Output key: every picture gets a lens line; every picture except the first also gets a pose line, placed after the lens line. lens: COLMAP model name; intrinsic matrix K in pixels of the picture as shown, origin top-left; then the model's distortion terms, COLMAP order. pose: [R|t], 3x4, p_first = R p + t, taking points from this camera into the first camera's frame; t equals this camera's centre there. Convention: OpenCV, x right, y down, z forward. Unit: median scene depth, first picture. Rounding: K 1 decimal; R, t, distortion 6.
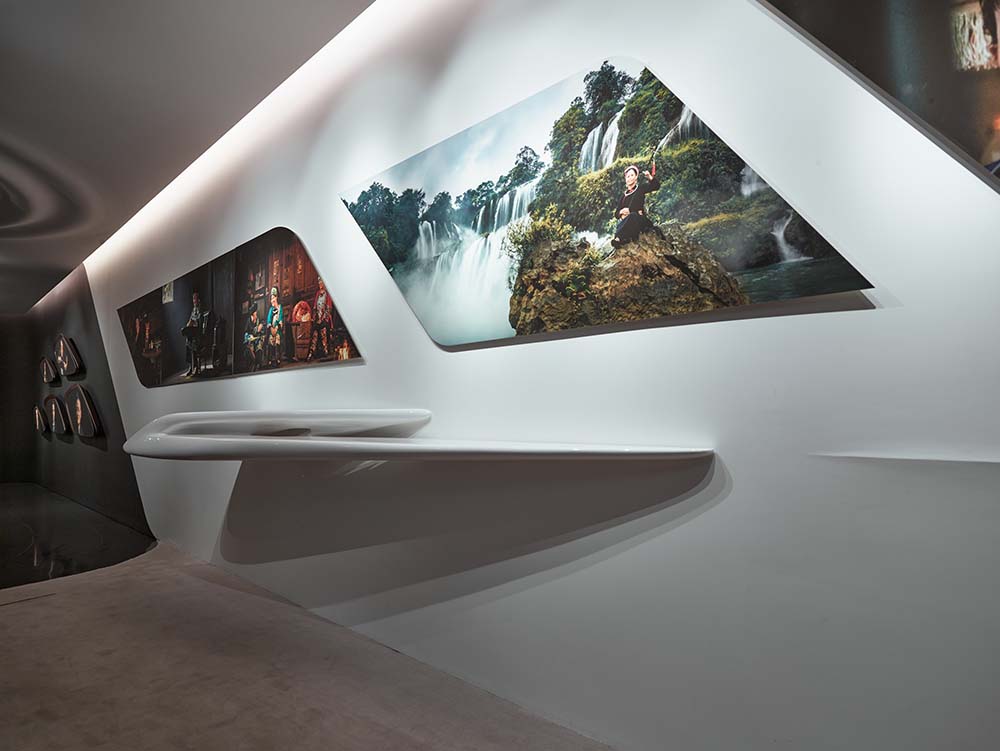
lens RADIAL K [[784.5, 0, 500.0], [0, 784.5, 375.5], [0, 0, 1]] dist [-0.051350, 0.001001]
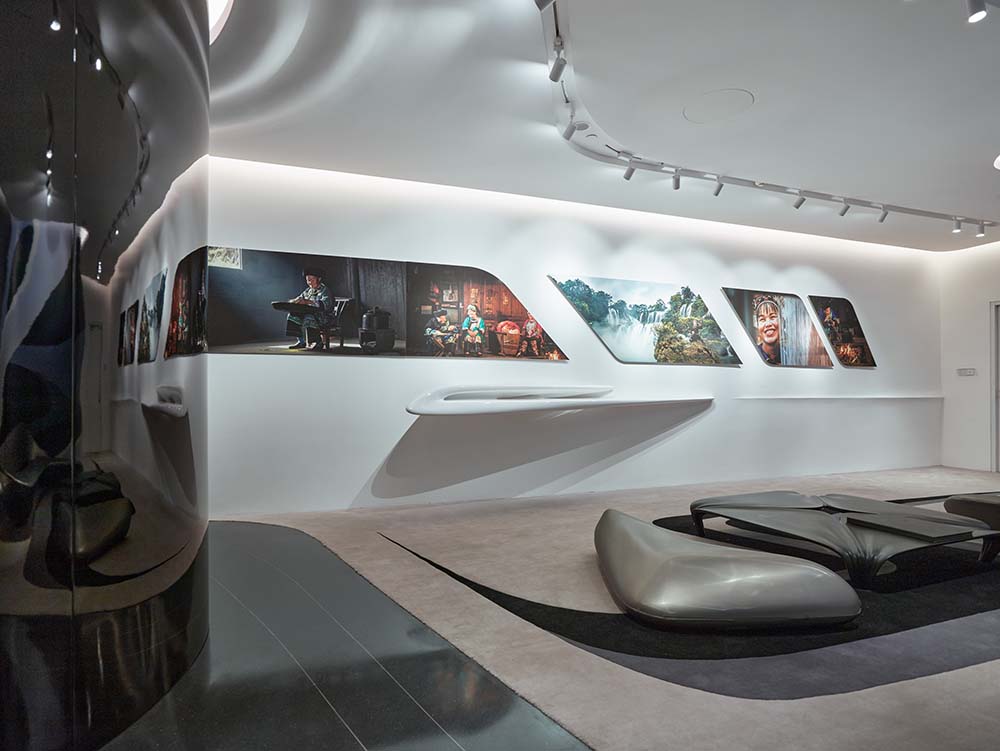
lens RADIAL K [[784.5, 0, 500.0], [0, 784.5, 375.5], [0, 0, 1]] dist [-0.051350, 0.001001]
pose [[0.134450, 0.026465, 0.990567, -2.661418], [-0.054509, 0.998327, -0.019273, 0.079890], [-0.989420, -0.051403, 0.135667, 1.049533]]
